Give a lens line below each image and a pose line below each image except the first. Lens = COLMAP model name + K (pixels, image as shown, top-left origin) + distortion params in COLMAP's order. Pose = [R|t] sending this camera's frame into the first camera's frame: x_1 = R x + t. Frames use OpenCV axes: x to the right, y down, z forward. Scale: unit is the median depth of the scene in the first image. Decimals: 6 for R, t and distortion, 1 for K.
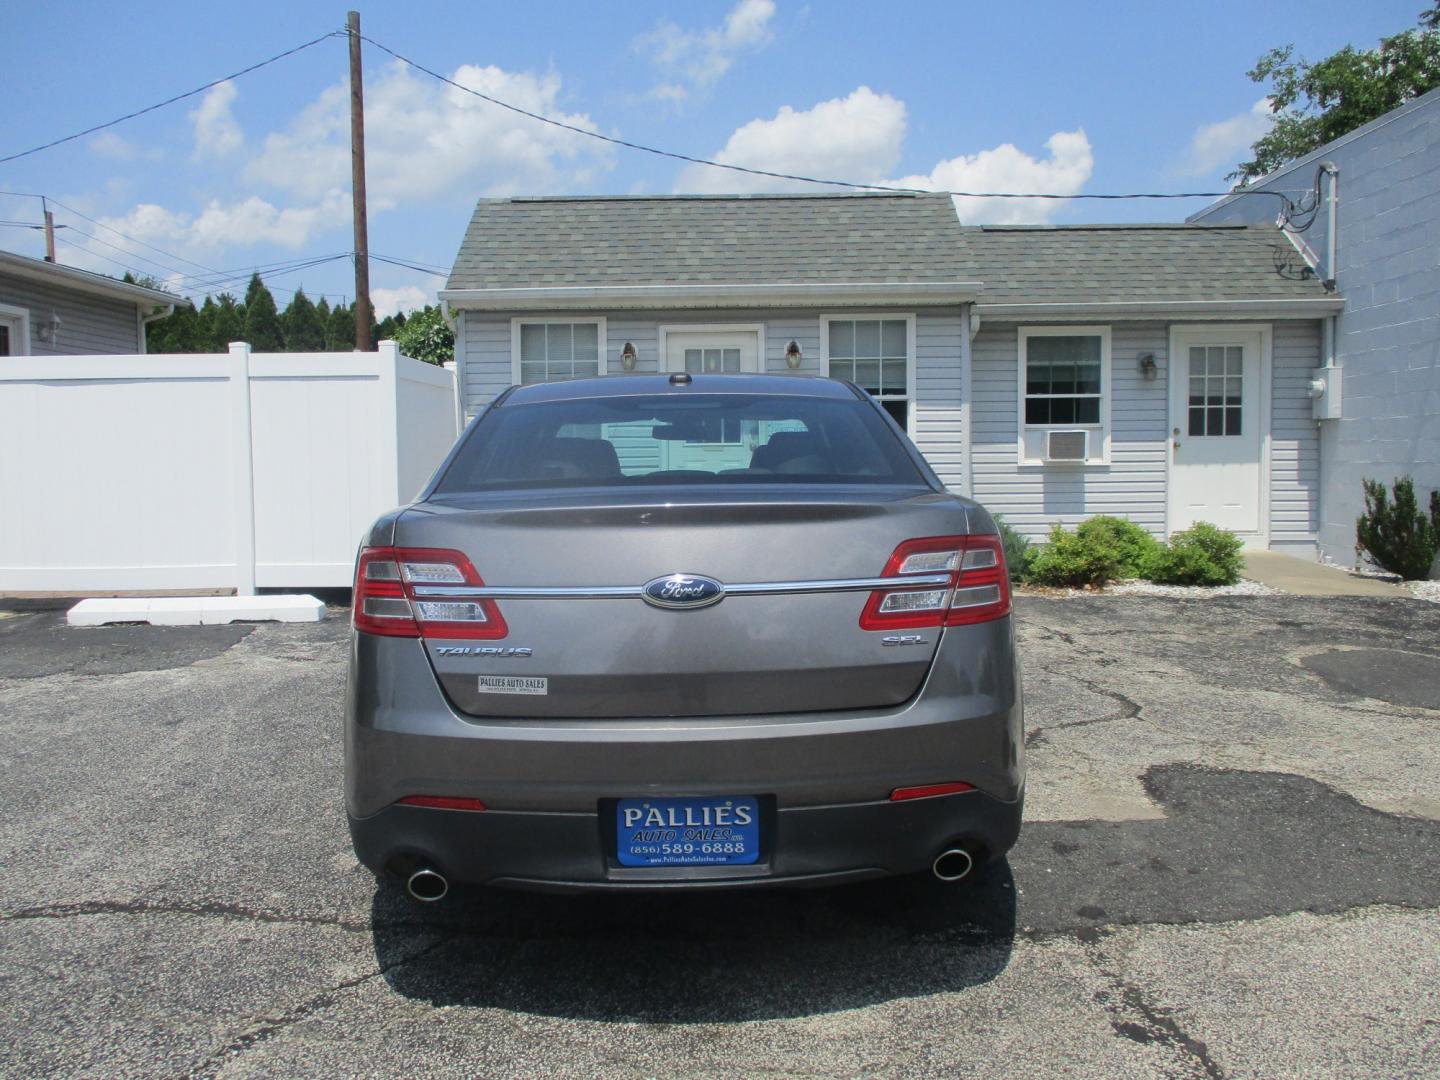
lens RADIAL K [[1201.8, 0, 720.0], [0, 1201.8, 540.0], [0, 0, 1]] dist [-0.027923, 0.005304]
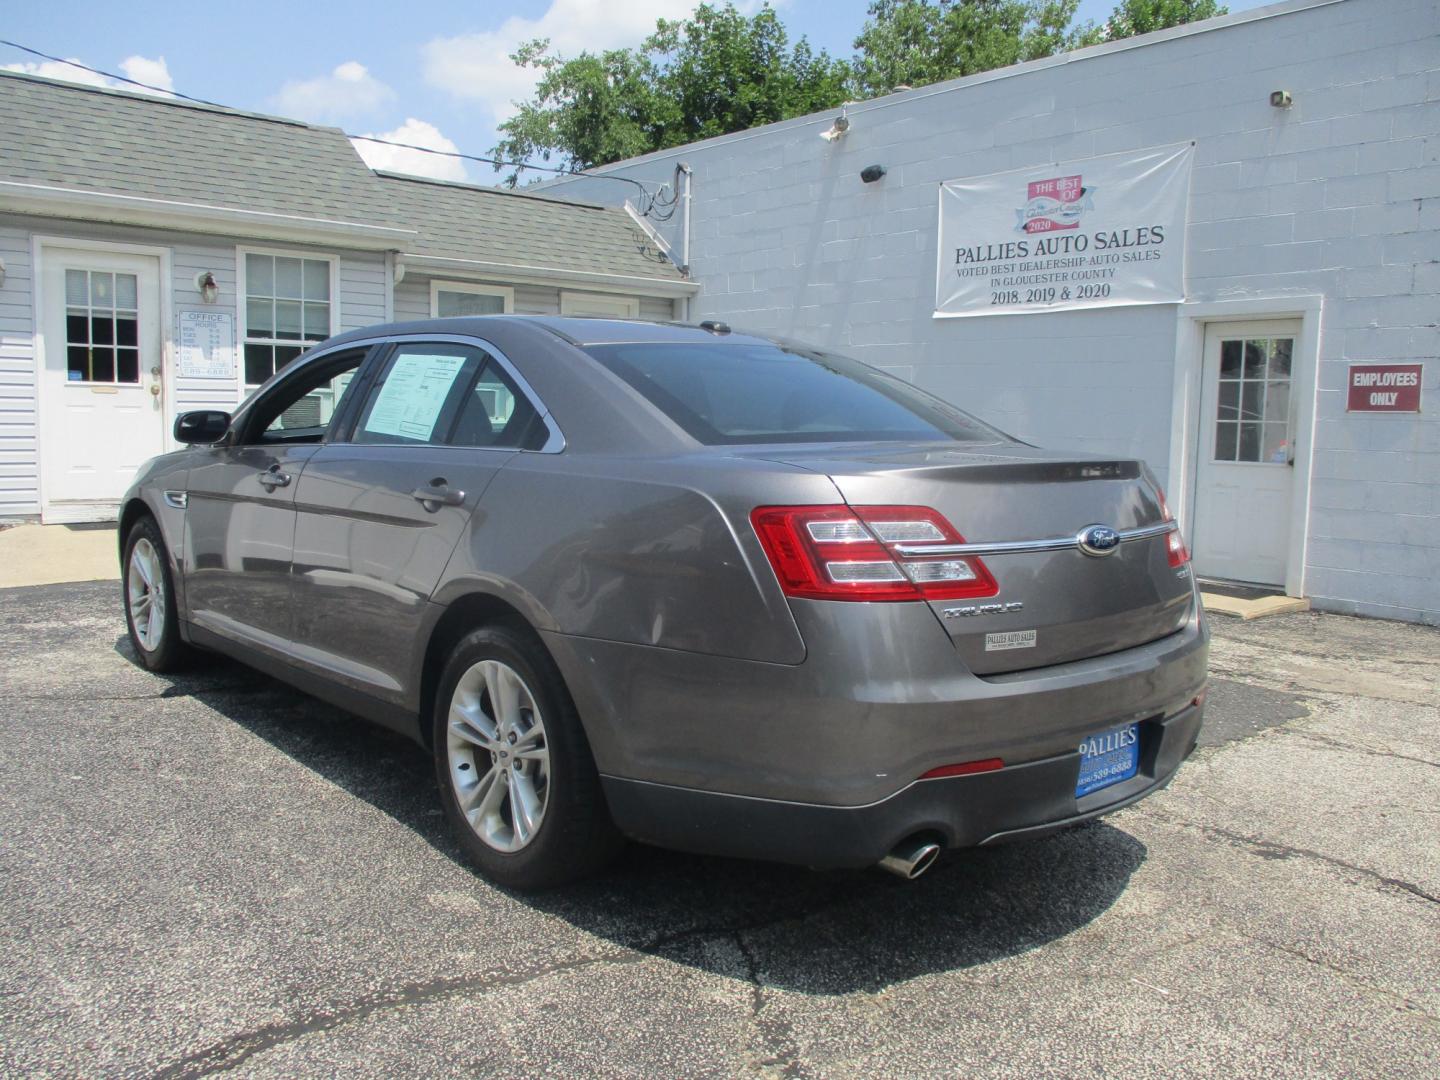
lens RADIAL K [[1200.4, 0, 720.0], [0, 1200.4, 540.0], [0, 0, 1]] dist [-0.029923, 0.007438]
pose [[0.756036, -0.039815, 0.653317, -0.233239], [0.015449, 0.998956, 0.043002, -0.002090], [-0.654347, -0.022418, 0.755862, 0.094396]]
